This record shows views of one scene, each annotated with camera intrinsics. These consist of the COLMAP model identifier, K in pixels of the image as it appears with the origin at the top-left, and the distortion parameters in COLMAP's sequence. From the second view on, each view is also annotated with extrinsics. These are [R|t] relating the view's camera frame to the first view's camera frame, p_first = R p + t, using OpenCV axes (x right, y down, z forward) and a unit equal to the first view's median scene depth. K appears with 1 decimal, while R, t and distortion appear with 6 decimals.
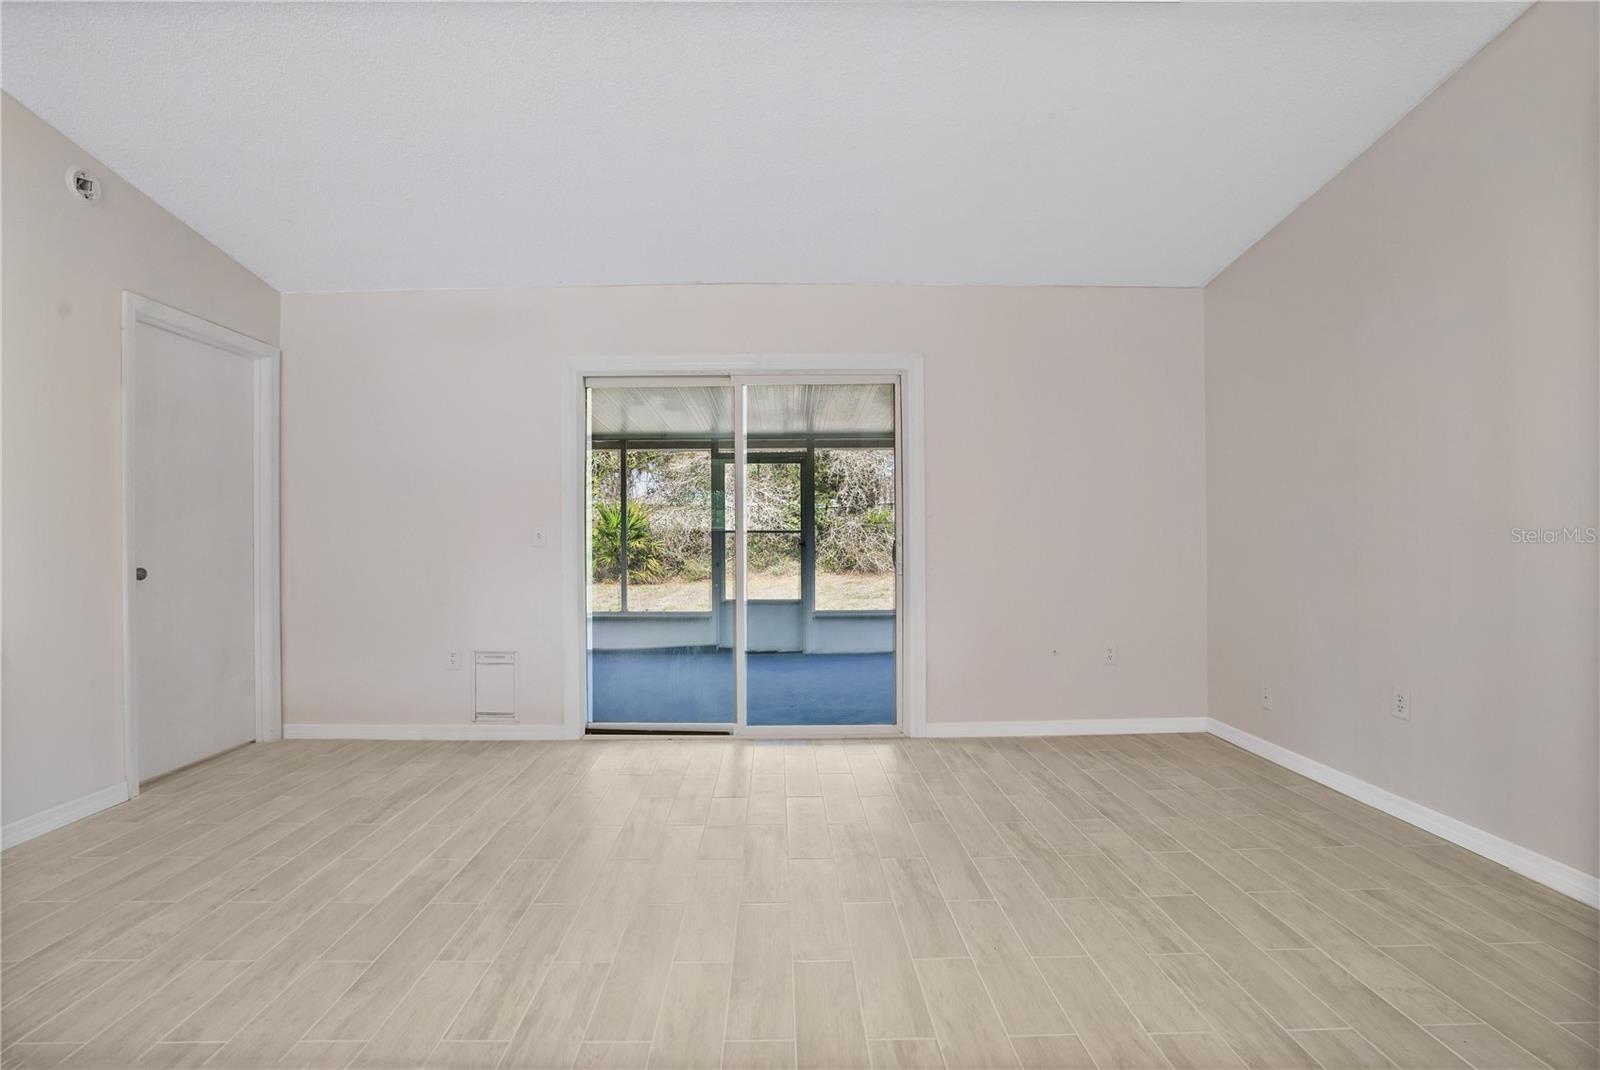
lens RADIAL K [[740.2, 0, 774.1], [0, 740.2, 533.8], [0, 0, 1]] dist [-0.058472, 0.016014]
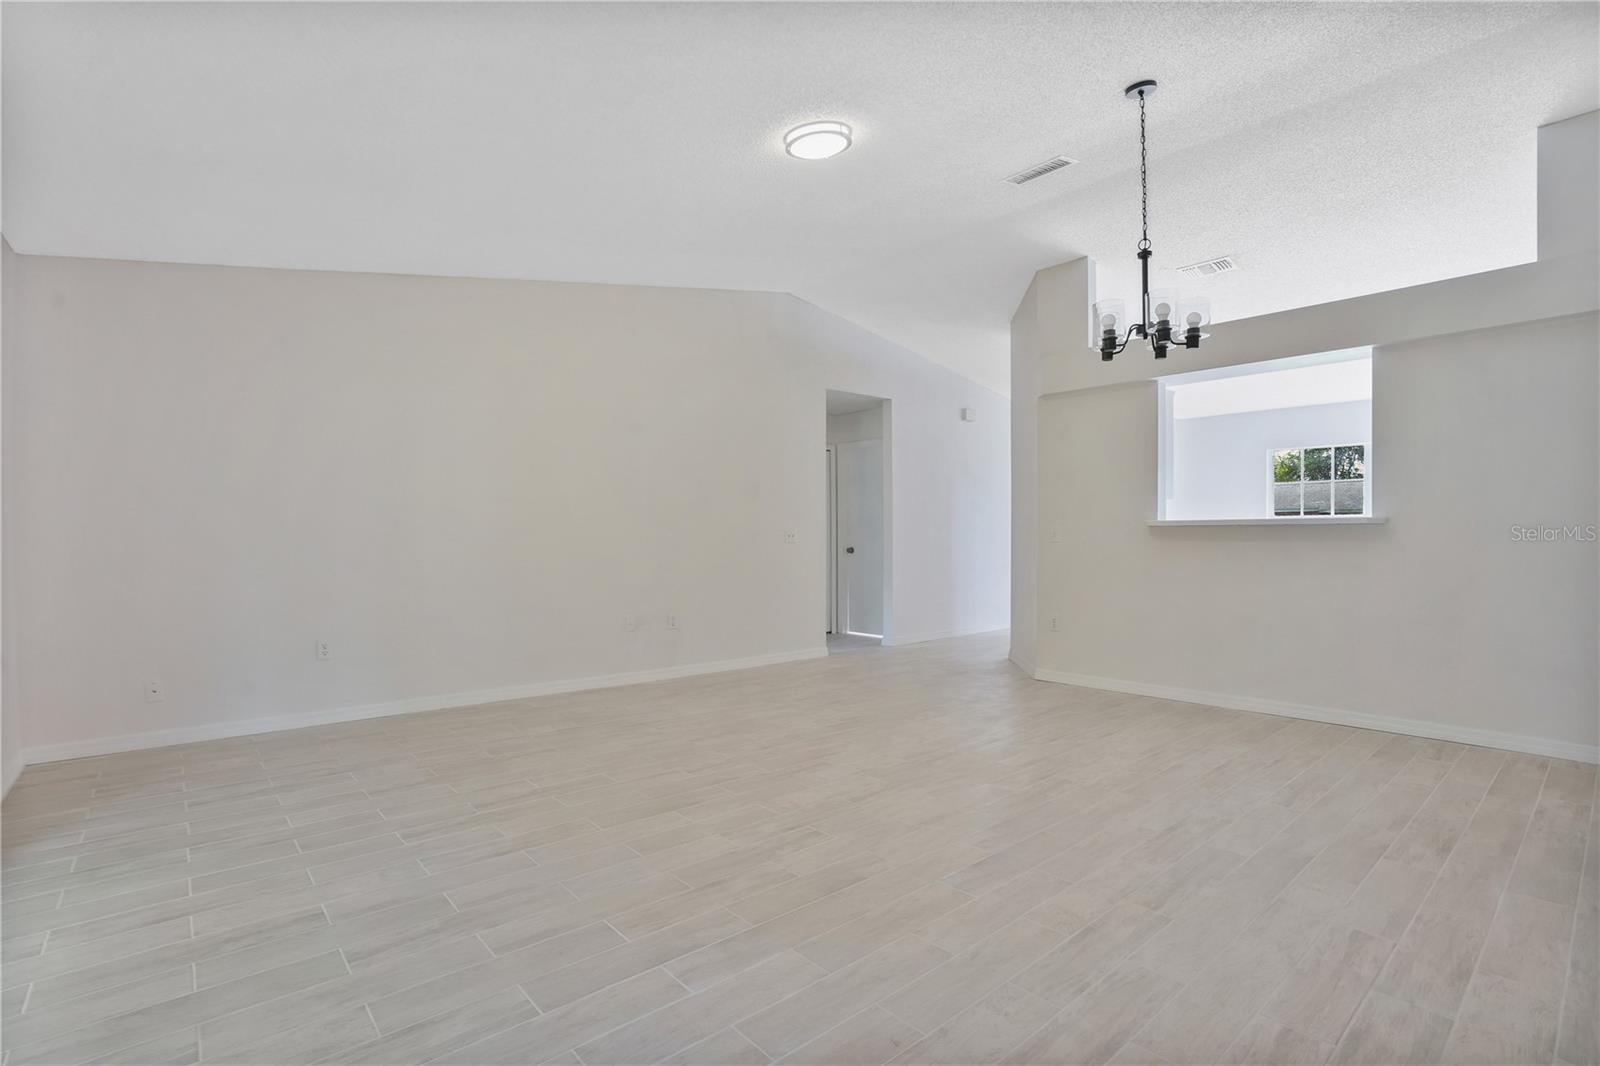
lens RADIAL K [[740.2, 0, 787.3], [0, 740.2, 535.2], [0, 0, 1]] dist [-0.058472, 0.016014]
pose [[-0.639324, 0.013968, 0.768810, -0.980146], [0.006990, 0.999899, -0.012354, 0.014918], [-0.768906, -0.002525, -0.639357, 1.246683]]
